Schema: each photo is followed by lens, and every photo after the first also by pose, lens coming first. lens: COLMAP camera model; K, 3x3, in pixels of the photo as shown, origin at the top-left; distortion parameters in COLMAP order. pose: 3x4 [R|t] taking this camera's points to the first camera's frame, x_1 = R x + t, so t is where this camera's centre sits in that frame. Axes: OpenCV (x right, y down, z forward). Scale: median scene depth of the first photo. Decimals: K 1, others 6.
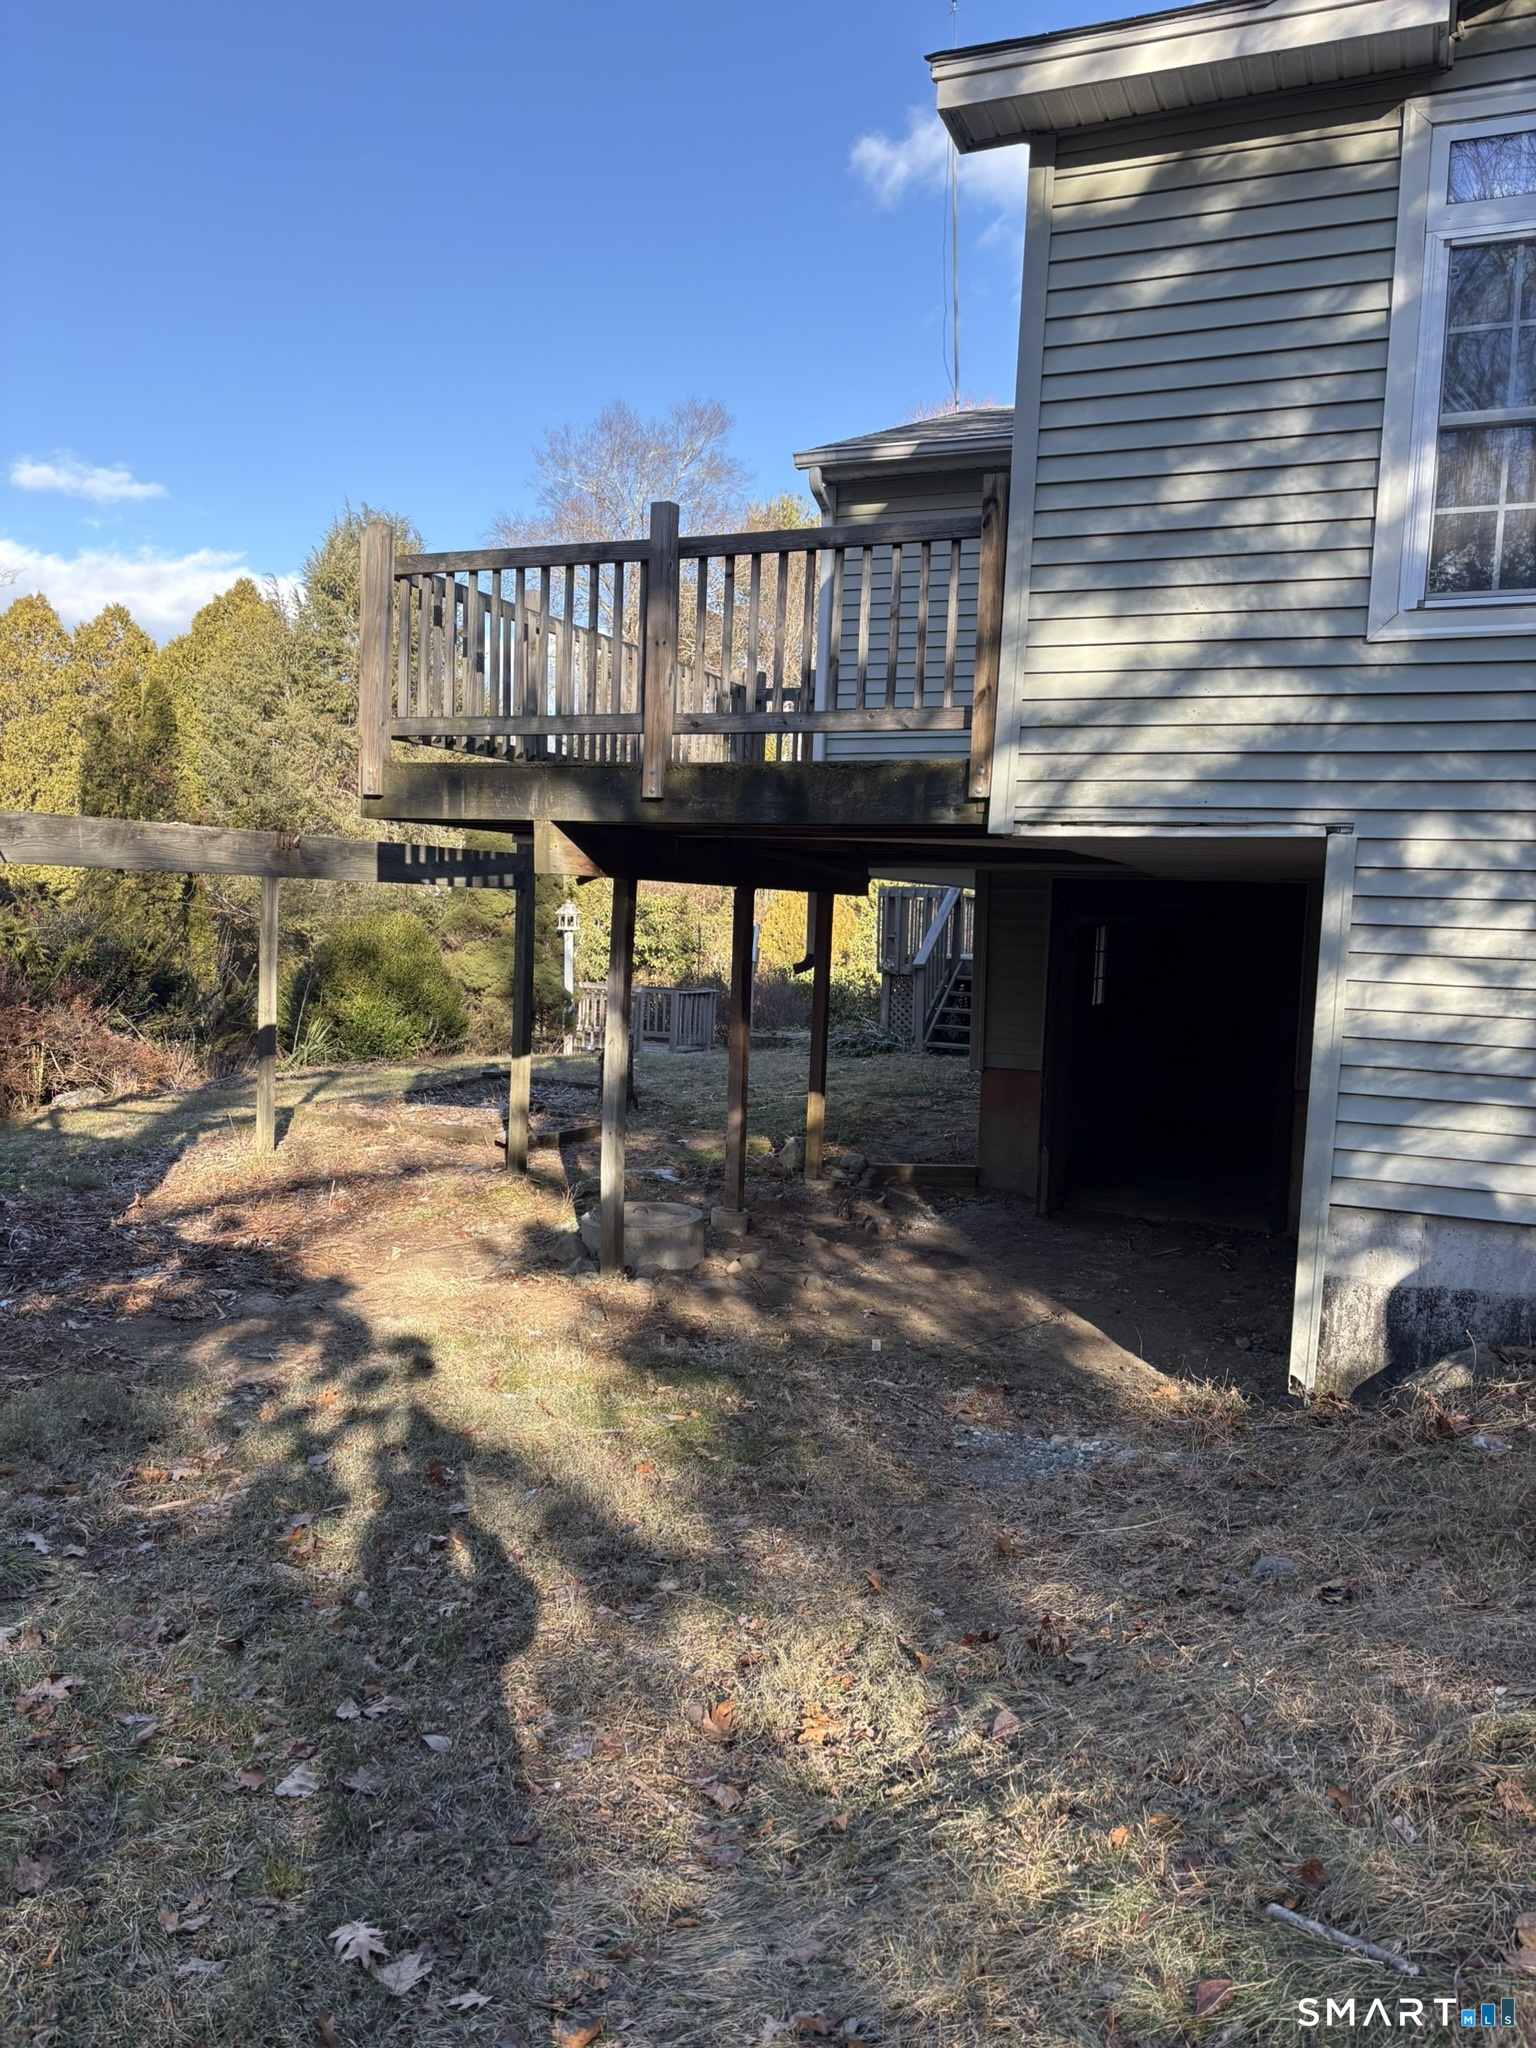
lens RADIAL K [[1542.2, 0, 753.5], [0, 1542.2, 1010.1], [0, 0, 1]] dist [0.049473, -0.053187]
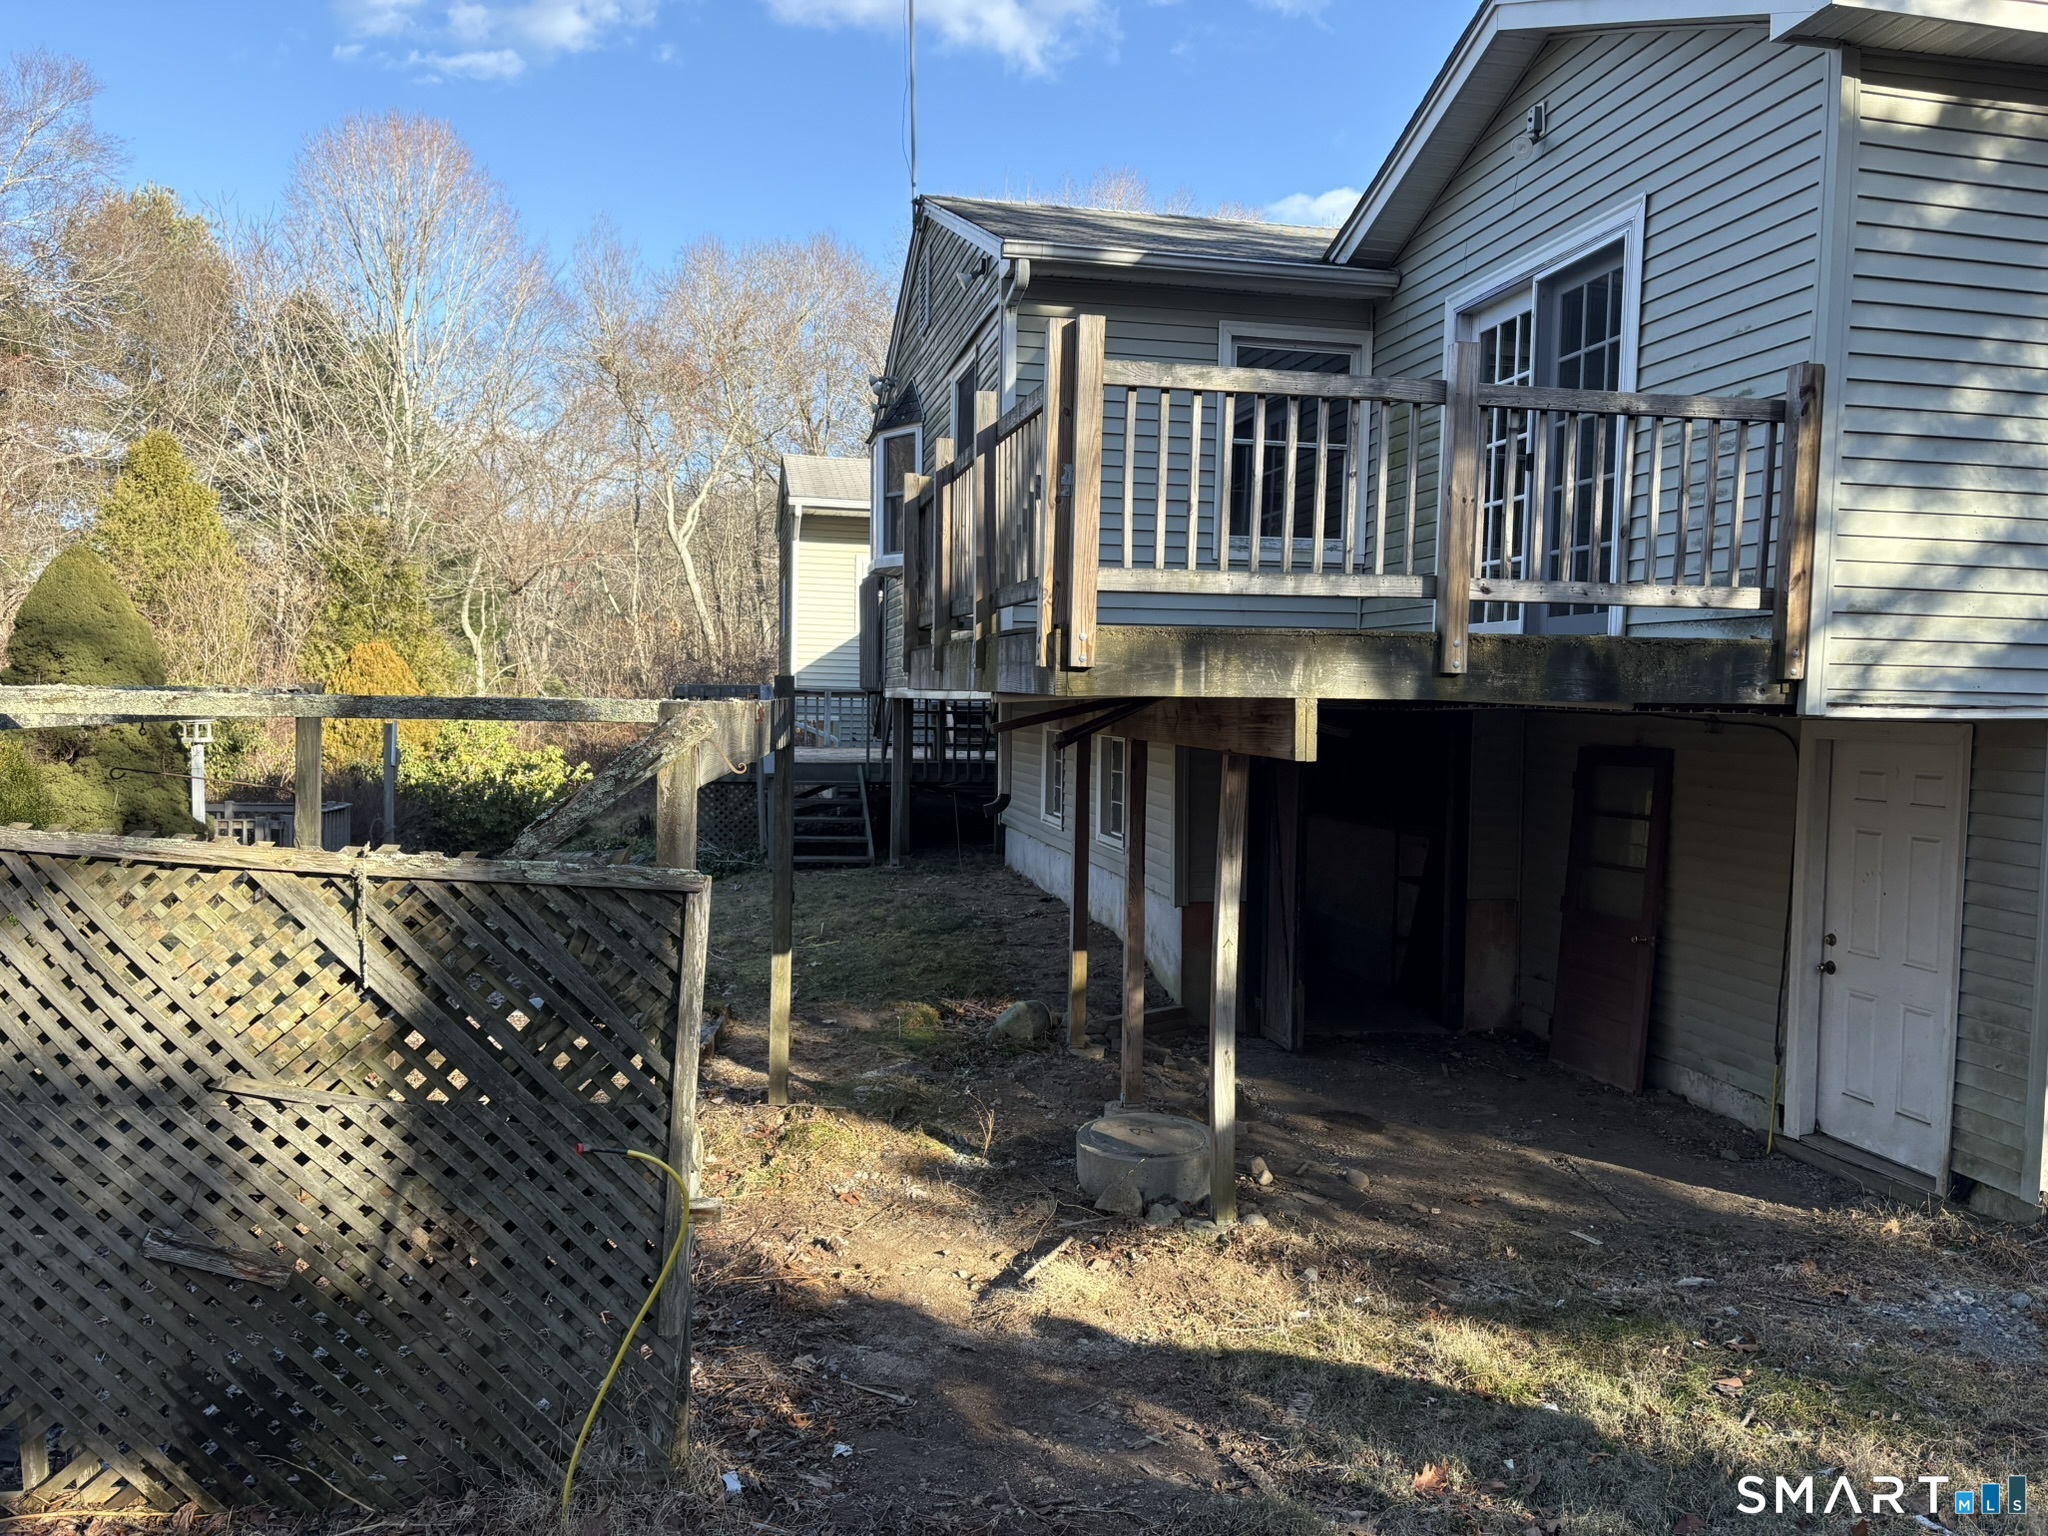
lens RADIAL K [[1542.2, 0, 1038.6], [0, 1542.2, 753.6], [0, 0, 1]] dist [0.049473, -0.053187]
pose [[0.813728, -0.046044, 0.579420, -0.893582], [0.049231, 0.998735, 0.010226, -0.131203], [-0.579157, 0.020204, 0.814965, 0.487763]]
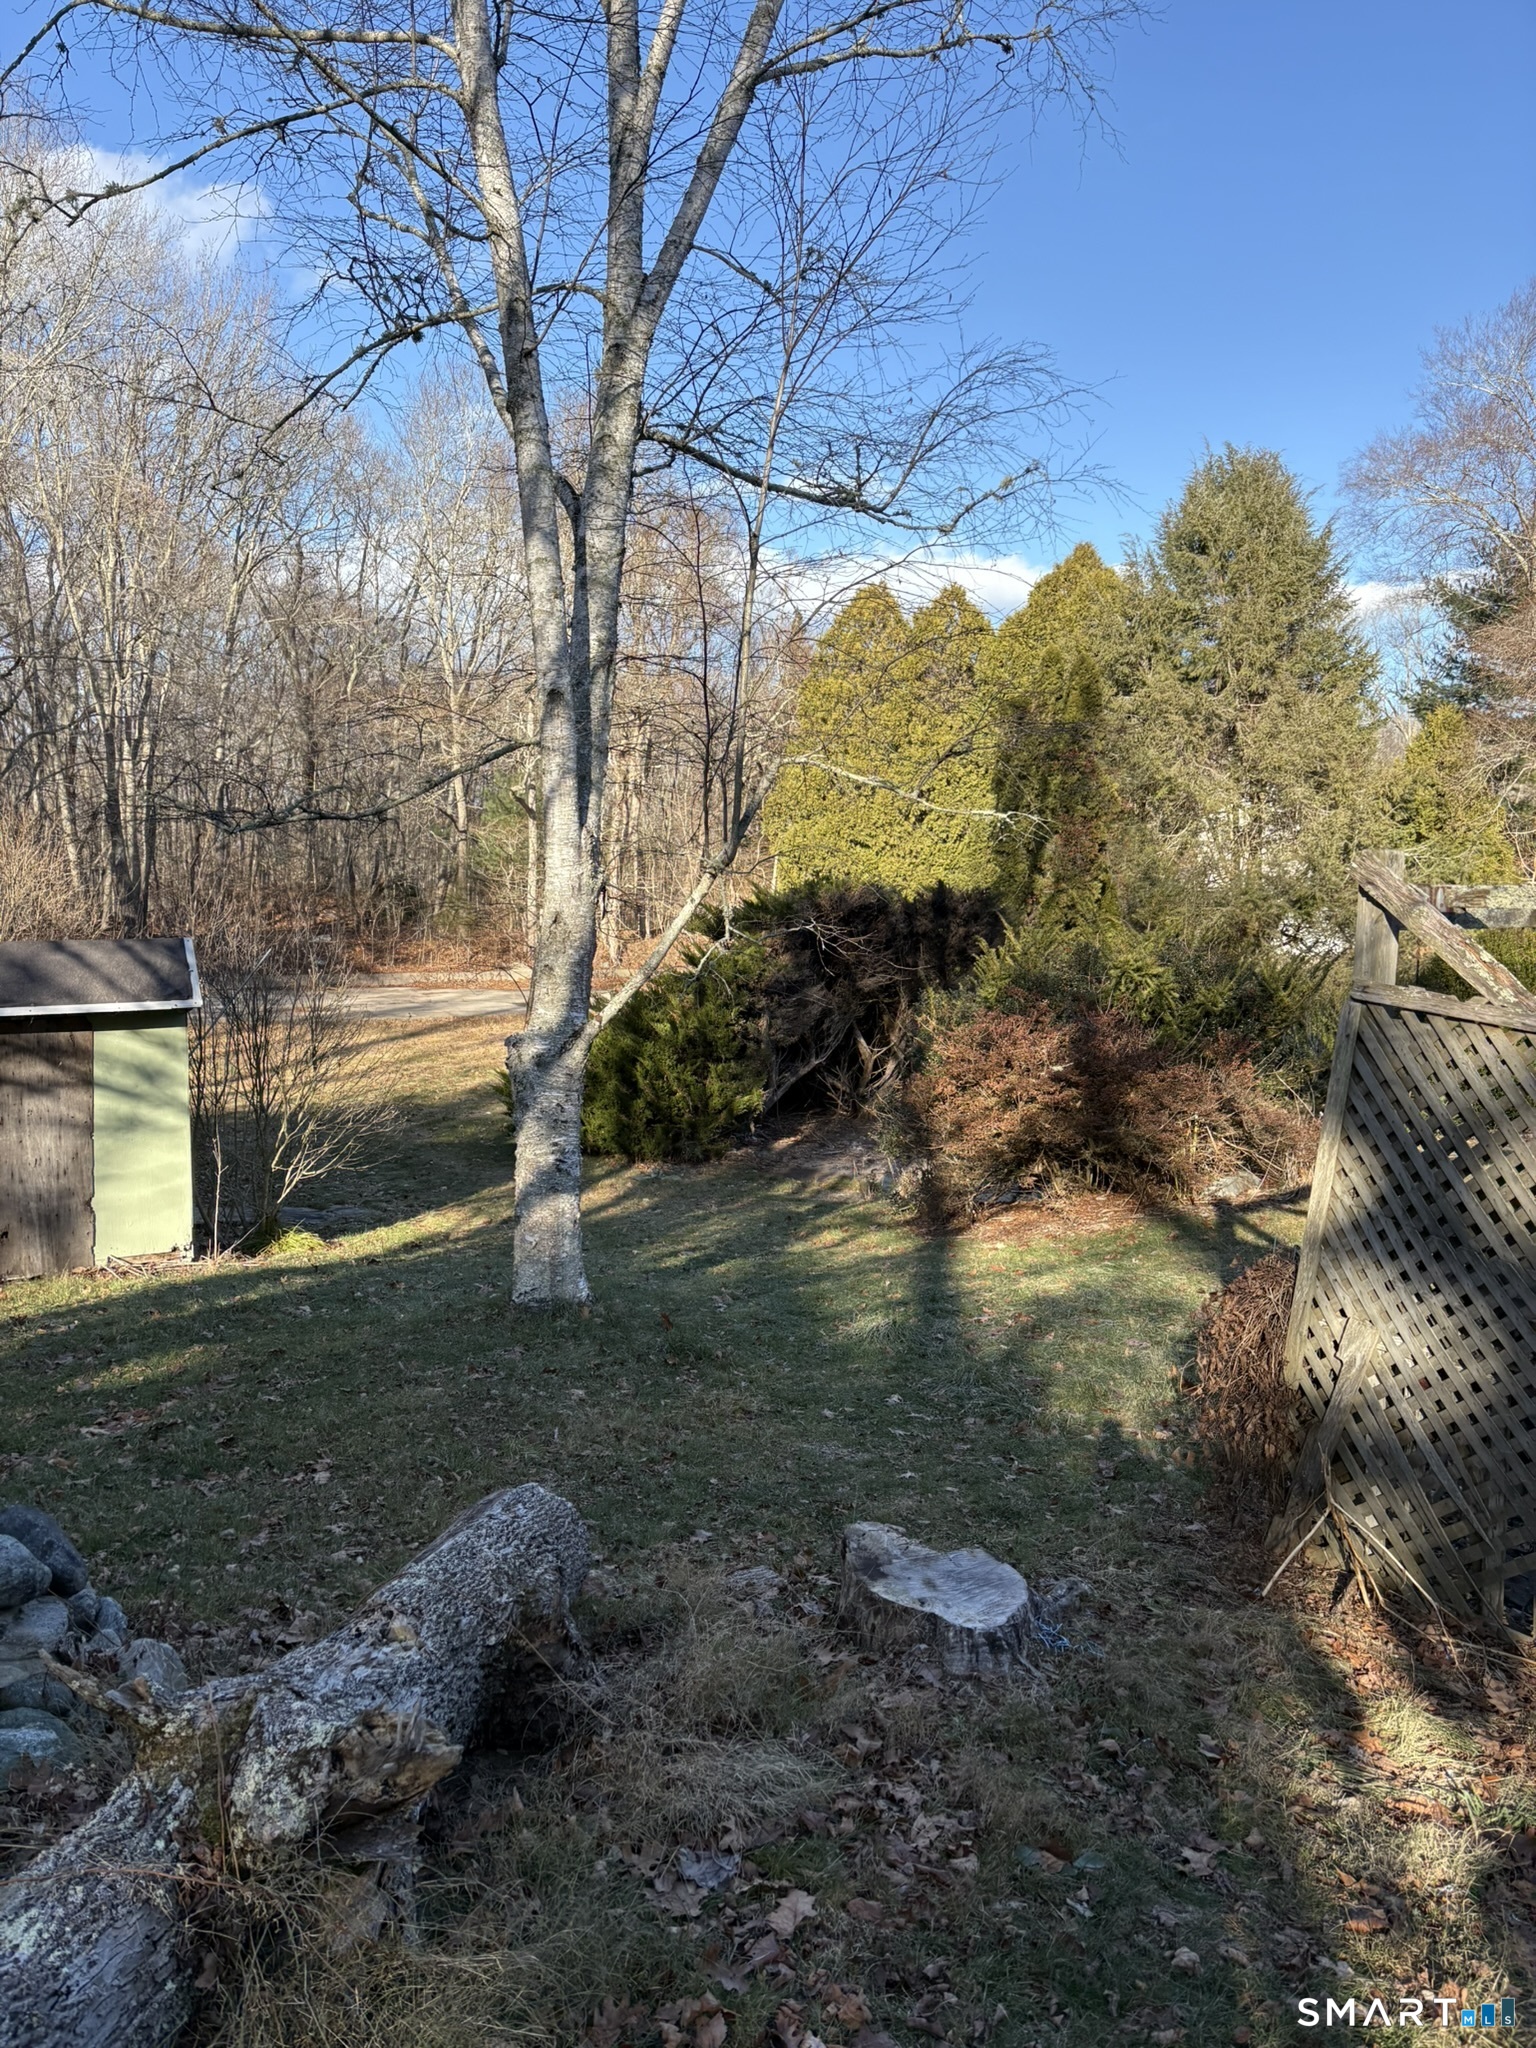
lens RADIAL K [[1542.2, 0, 769.5], [0, 1542.2, 1020.0], [0, 0, 1]] dist [0.049473, -0.053187]
pose [[0.913791, 0.024940, -0.405418, -0.162026], [-0.013933, 0.999450, 0.030078, -0.023573], [0.405945, -0.021837, 0.913637, 0.090550]]
